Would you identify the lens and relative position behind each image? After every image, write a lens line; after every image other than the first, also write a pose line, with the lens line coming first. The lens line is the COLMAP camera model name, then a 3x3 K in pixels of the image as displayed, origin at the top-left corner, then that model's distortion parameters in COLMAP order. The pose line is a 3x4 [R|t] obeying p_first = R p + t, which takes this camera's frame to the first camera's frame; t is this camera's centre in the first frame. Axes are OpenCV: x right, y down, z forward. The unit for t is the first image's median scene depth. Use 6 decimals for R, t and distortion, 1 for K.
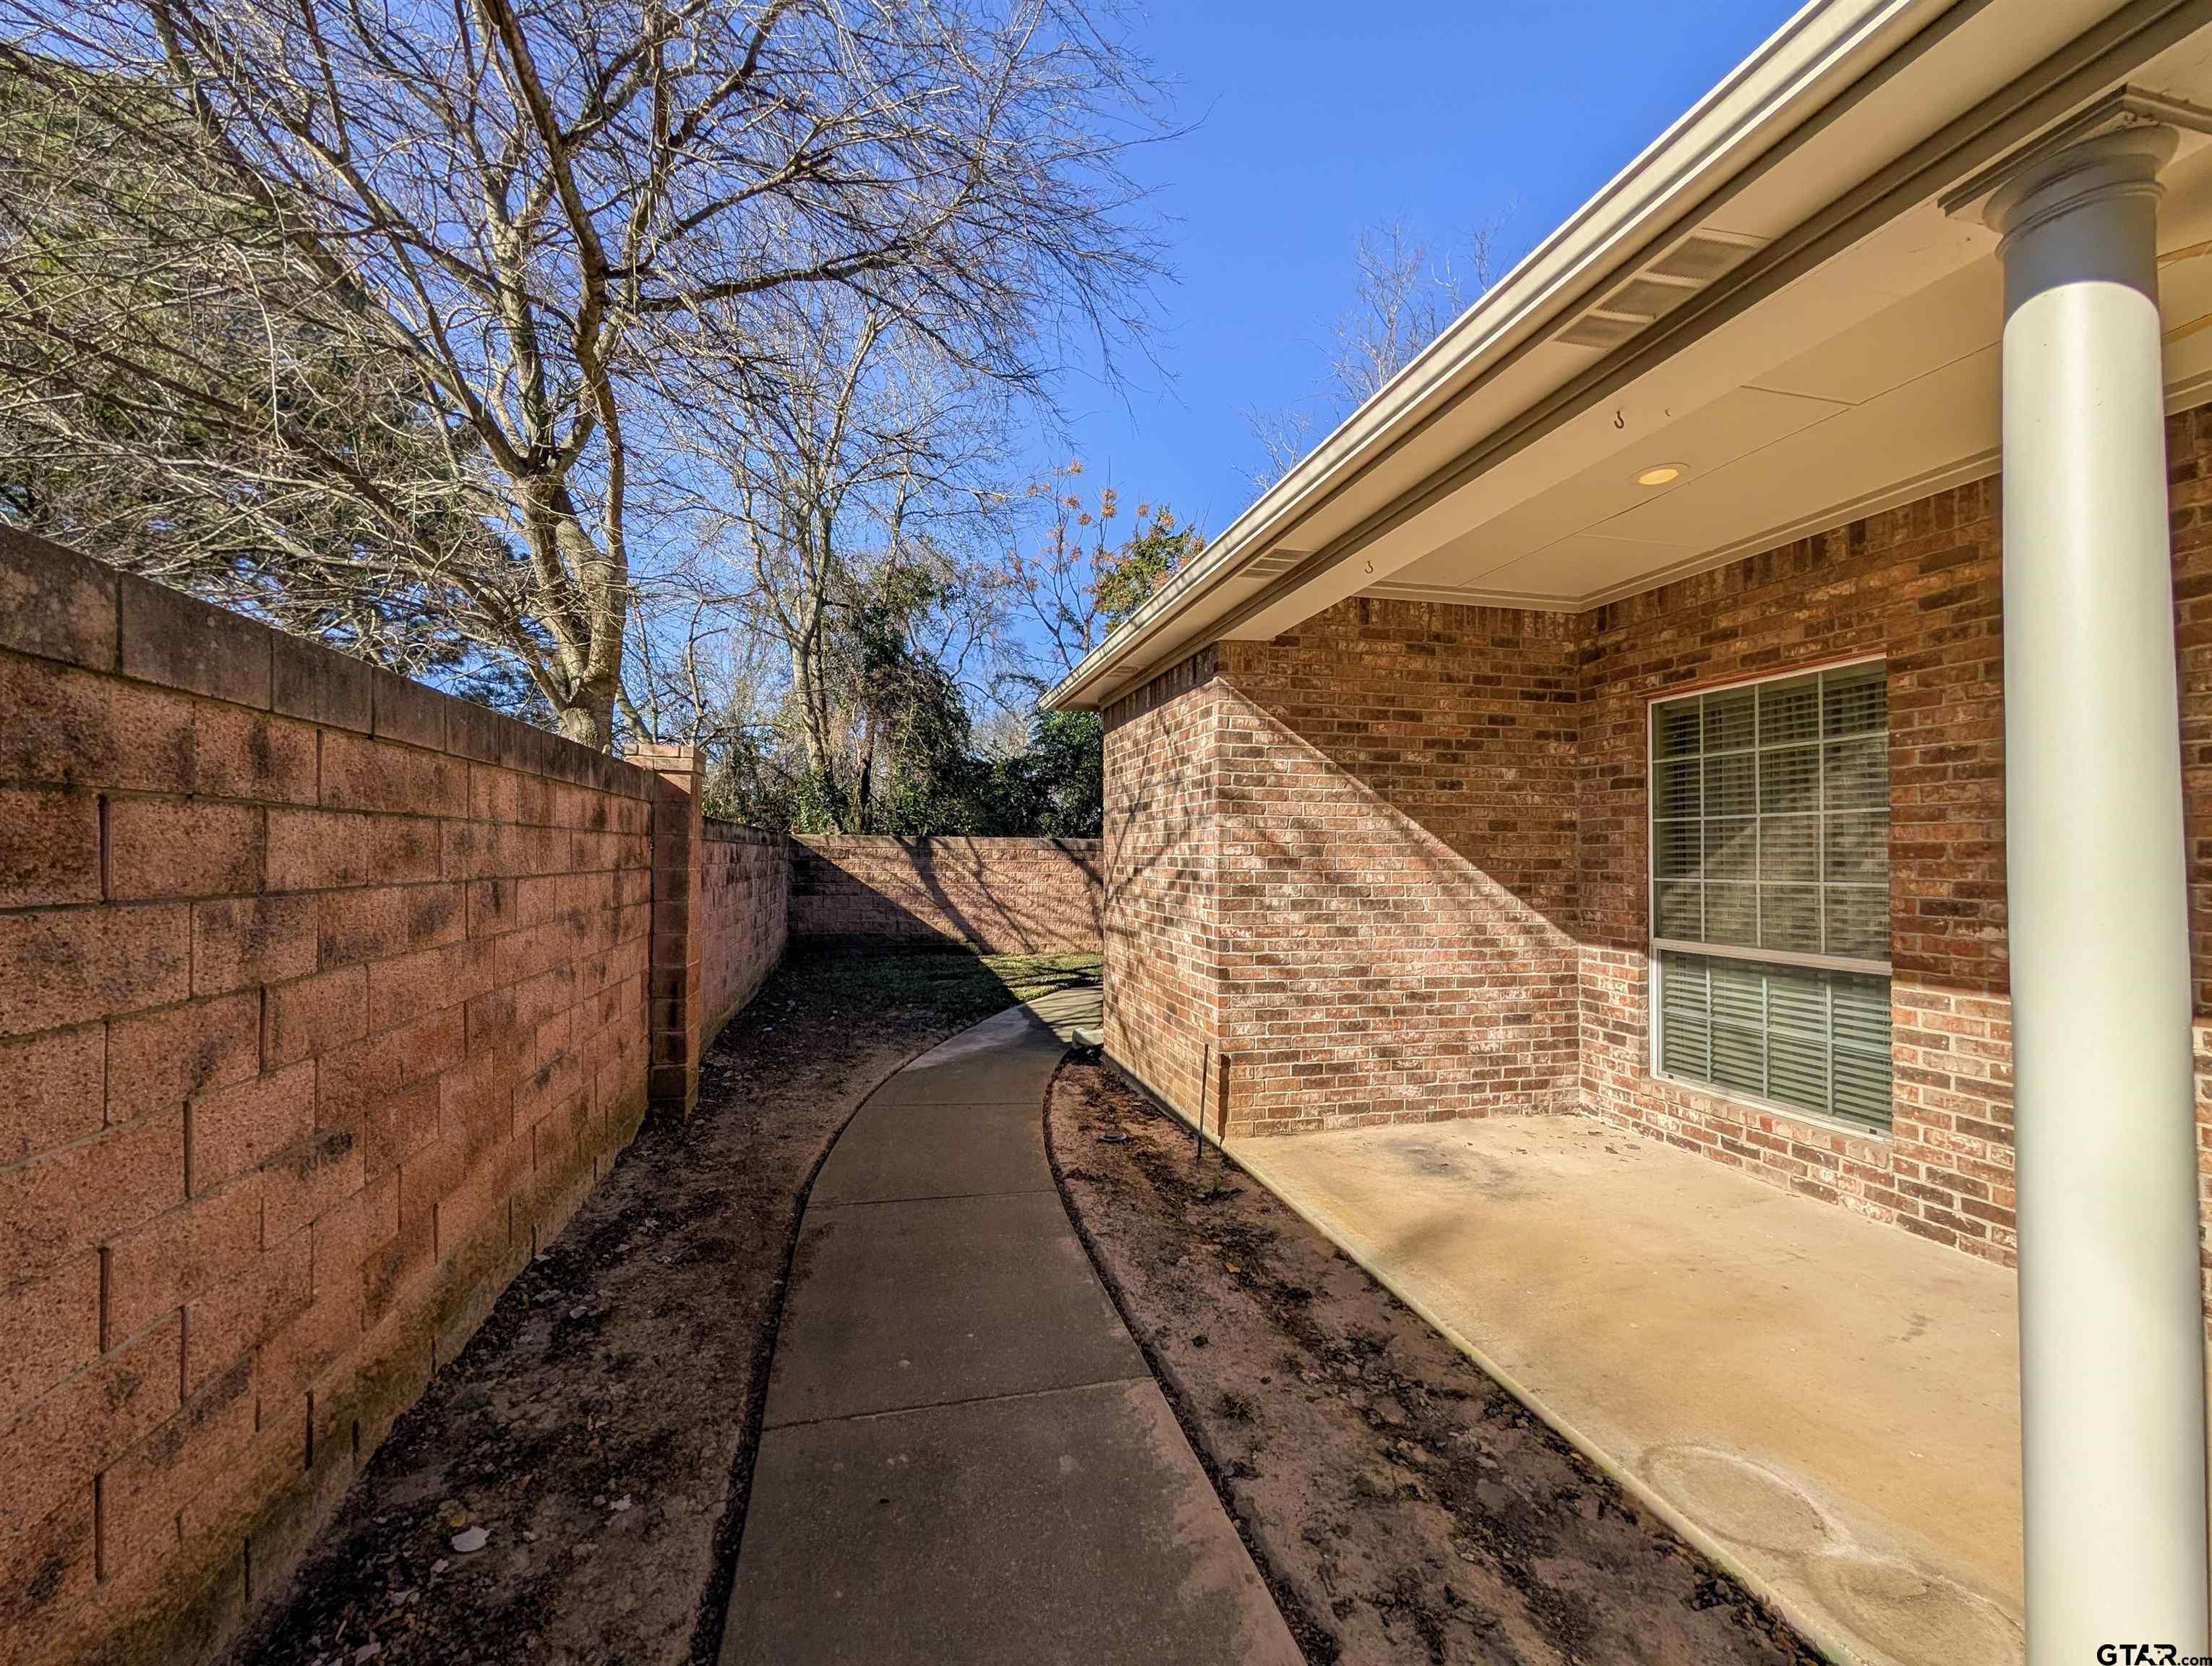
lens RADIAL K [[857.3, 0, 1052.5], [0, 857.3, 849.6], [0, 0, 1]] dist [0.000684, 0.000045]
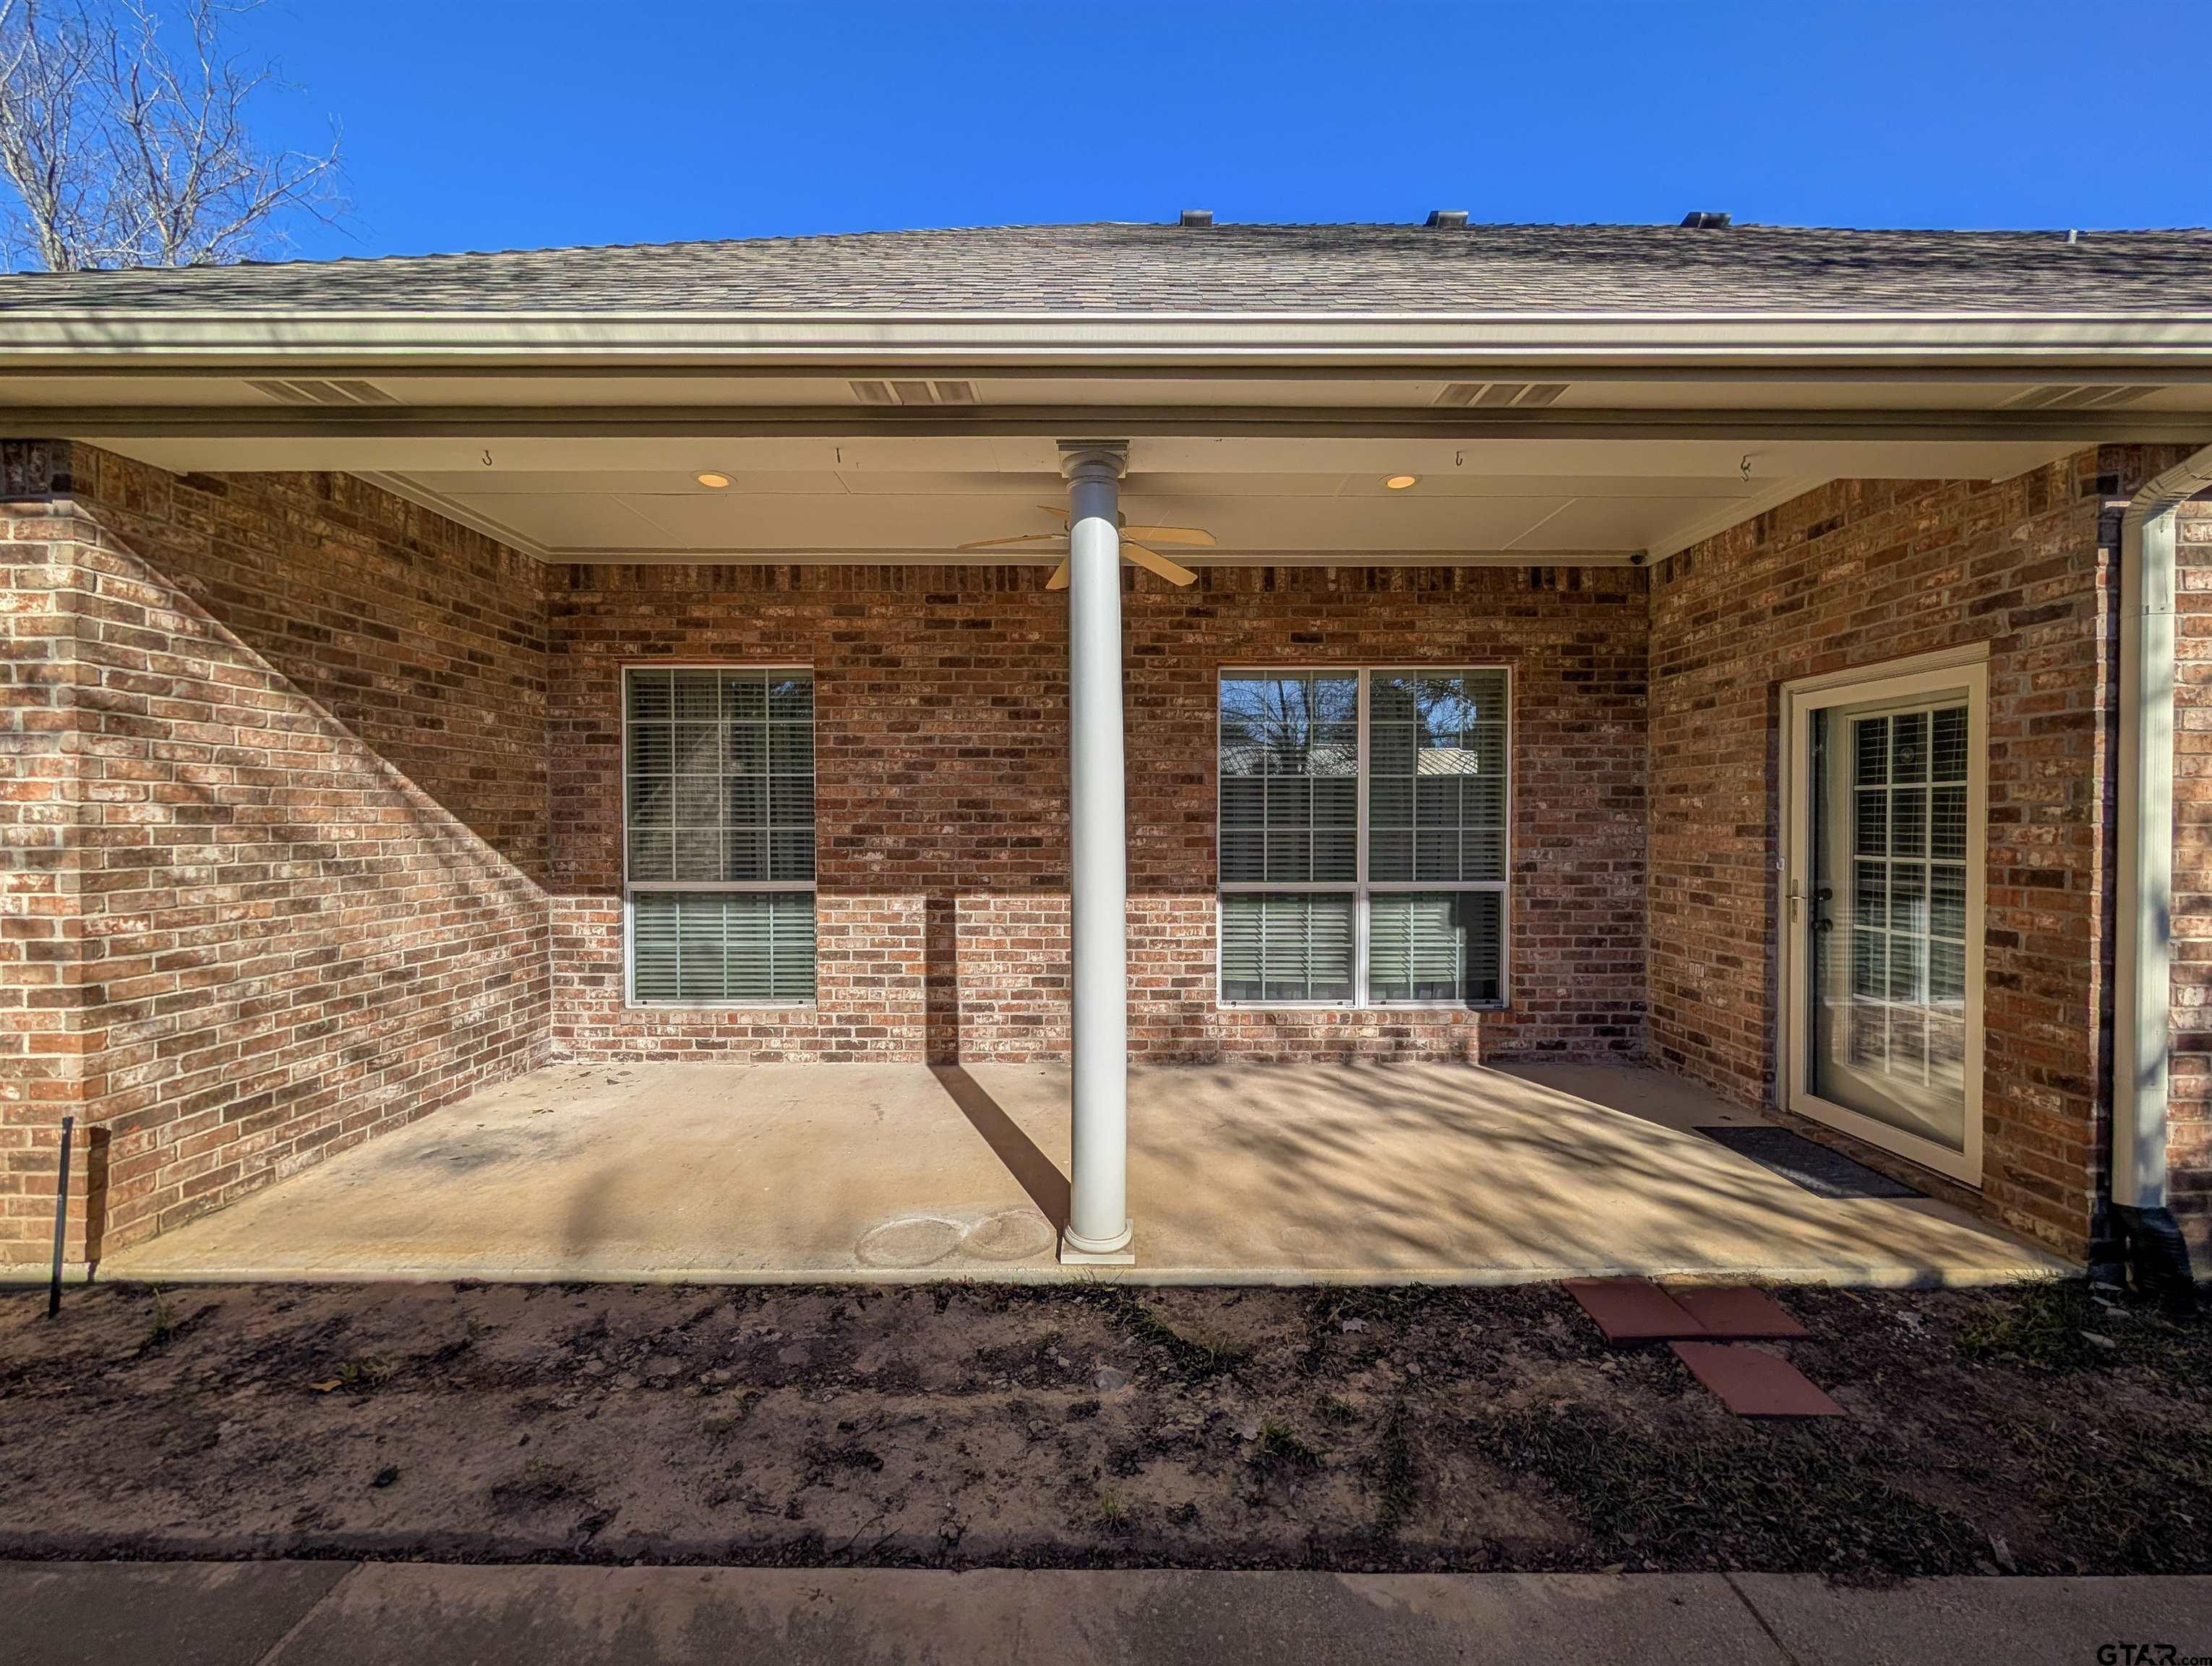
lens RADIAL K [[857.3, 0, 1099.3], [0, 857.3, 831.5], [0, 0, 1]] dist [0.000684, 0.000045]
pose [[0.213031, -0.019701, 0.976847, -0.244080], [-0.006979, 0.999741, 0.021684, 0.009964], [-0.977020, -0.011436, 0.212839, 0.171860]]
